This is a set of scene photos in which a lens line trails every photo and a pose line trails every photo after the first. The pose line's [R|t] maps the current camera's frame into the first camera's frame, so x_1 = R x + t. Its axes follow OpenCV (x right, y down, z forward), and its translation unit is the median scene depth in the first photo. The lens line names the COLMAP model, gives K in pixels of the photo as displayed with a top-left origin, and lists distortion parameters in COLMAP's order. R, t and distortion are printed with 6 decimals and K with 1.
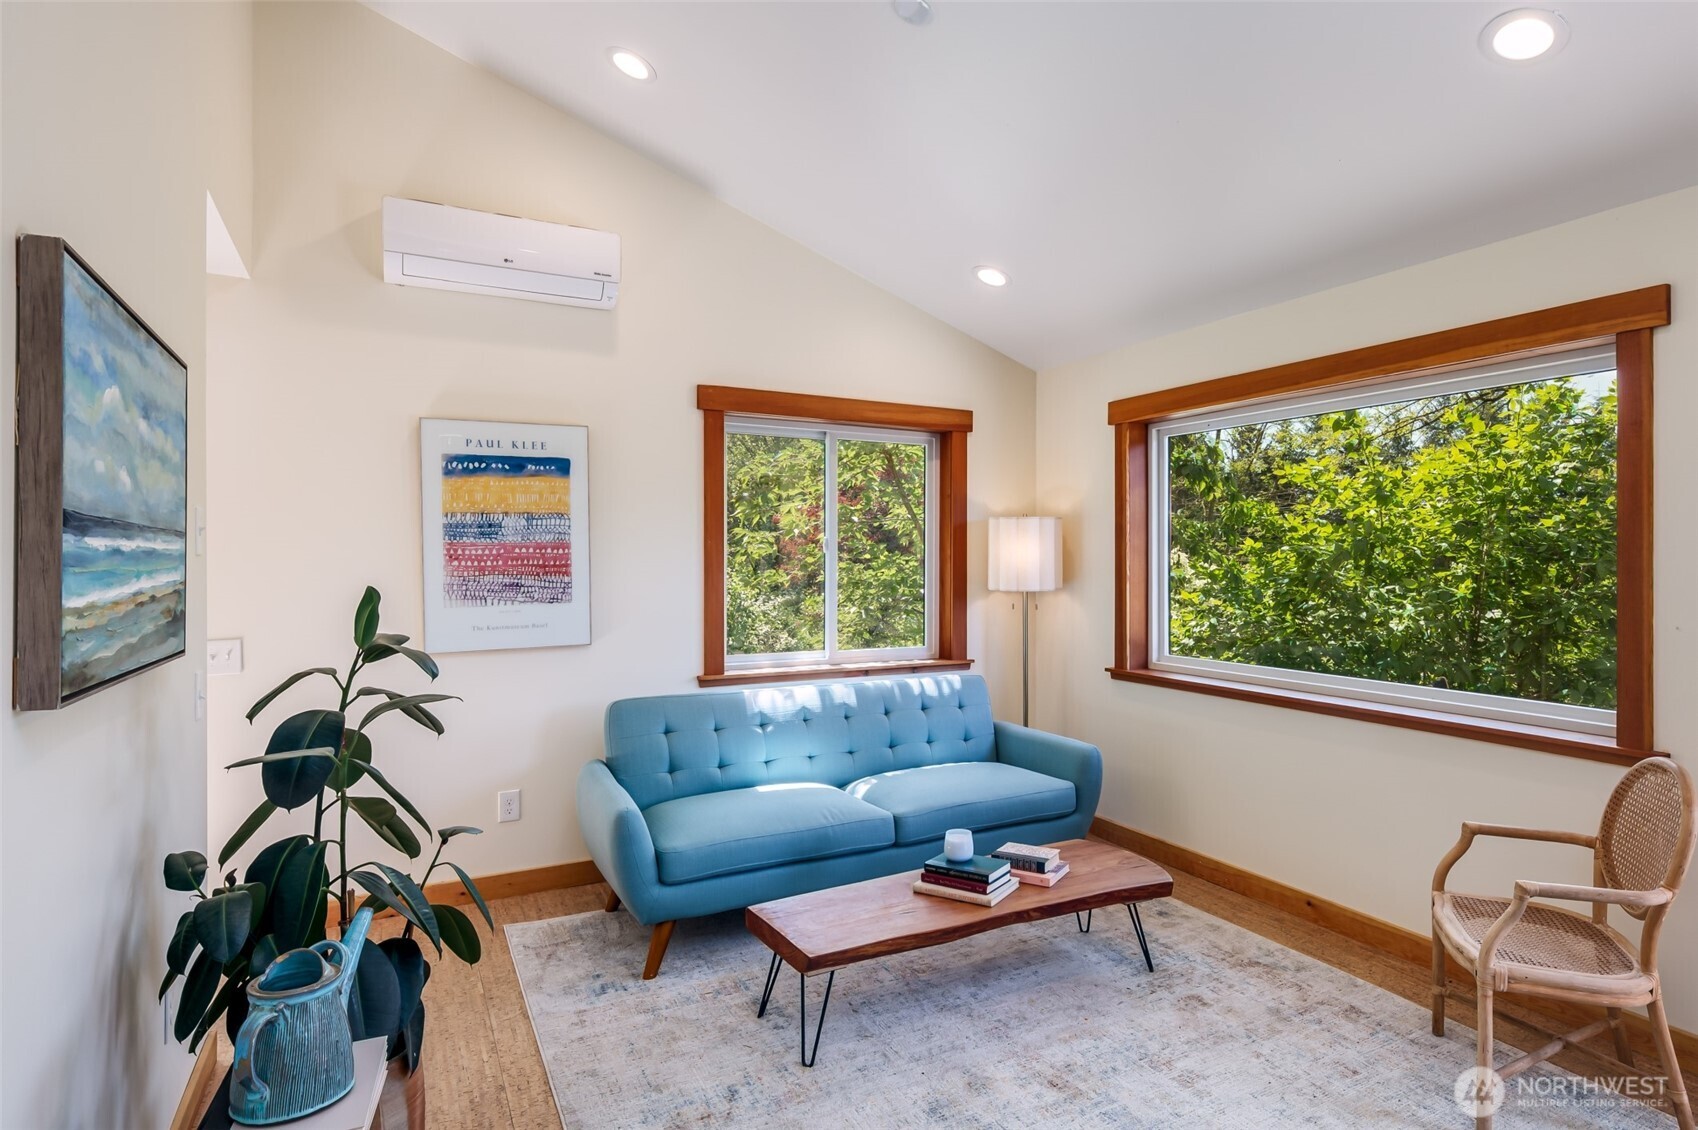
lens RADIAL K [[976.4, 0, 914.3], [0, 976.4, 556.9], [0, 0, 1]] dist [0.005404, 0.000653]
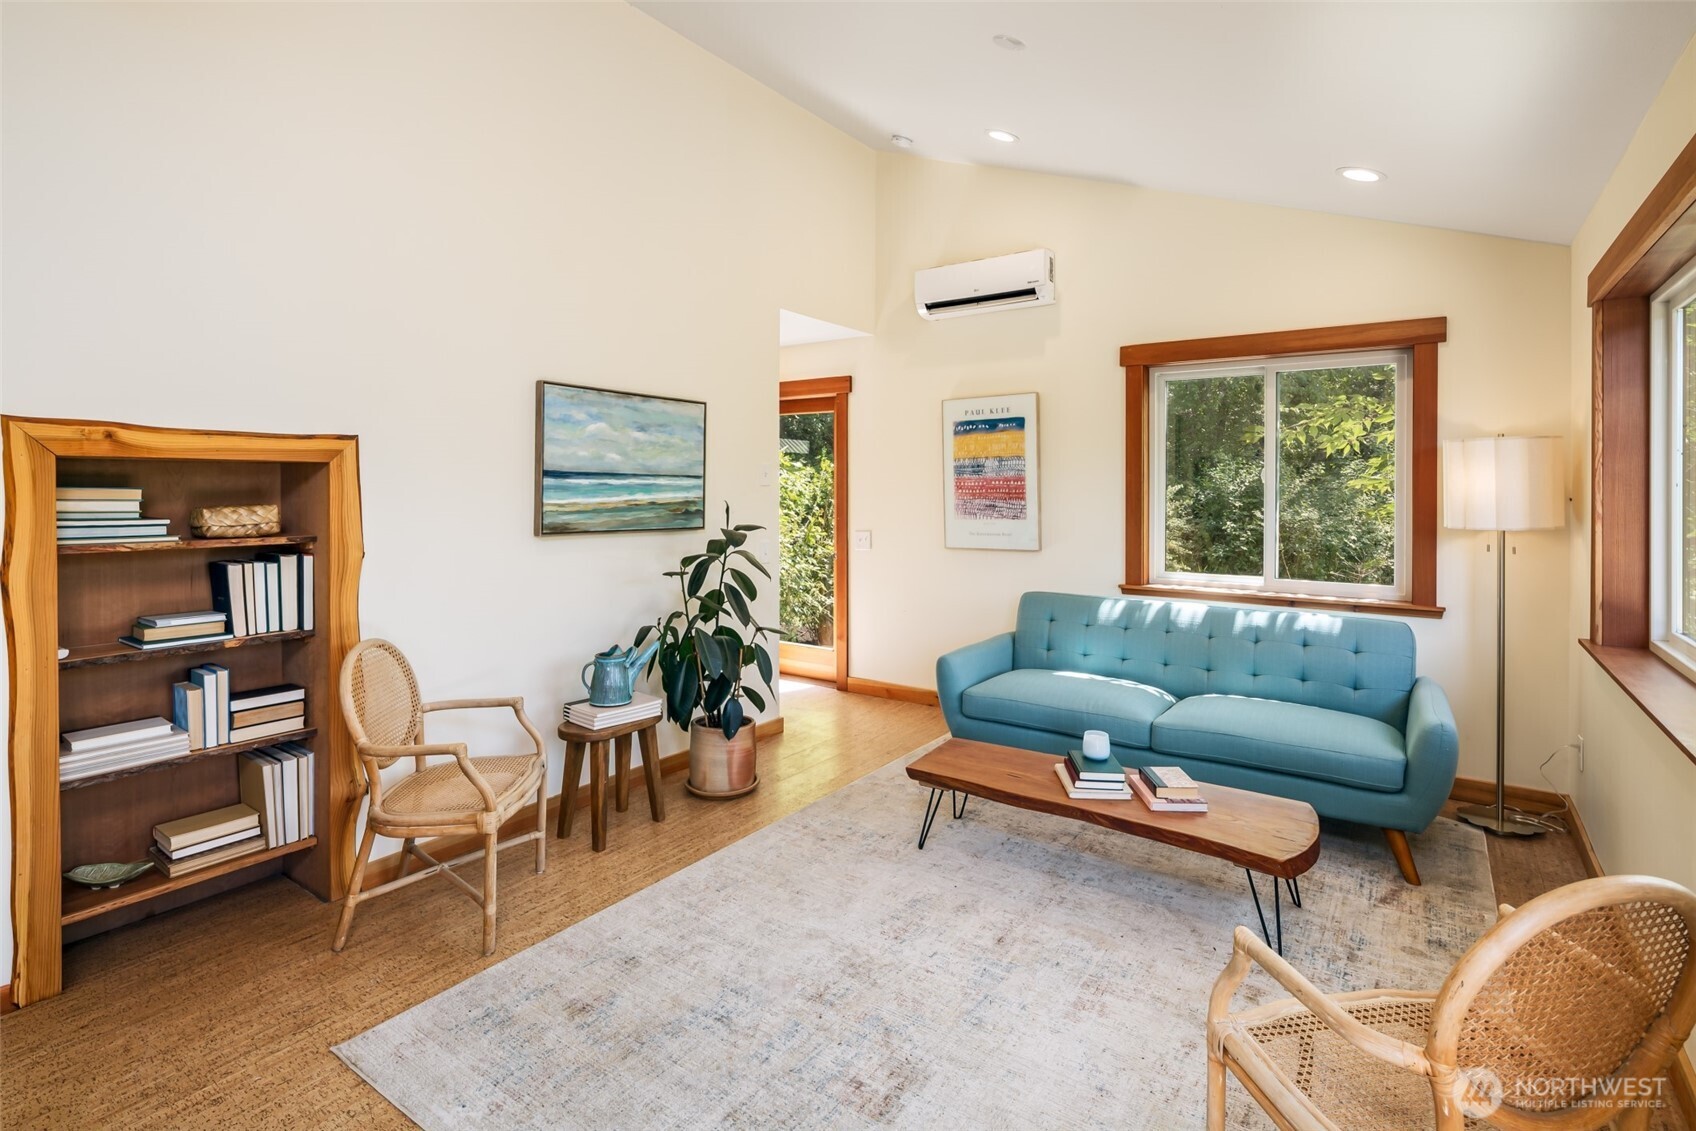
lens RADIAL K [[820.4, 0, 845.4], [0, 820.4, 493.2], [0, 0, 1]] dist [-0.000590, -0.000554]
pose [[0.418312, 0.007628, -0.908271, 0.620852], [-0.001965, 0.999970, 0.007493, 0.000639], [0.908301, -0.001350, 0.418314, 0.278583]]
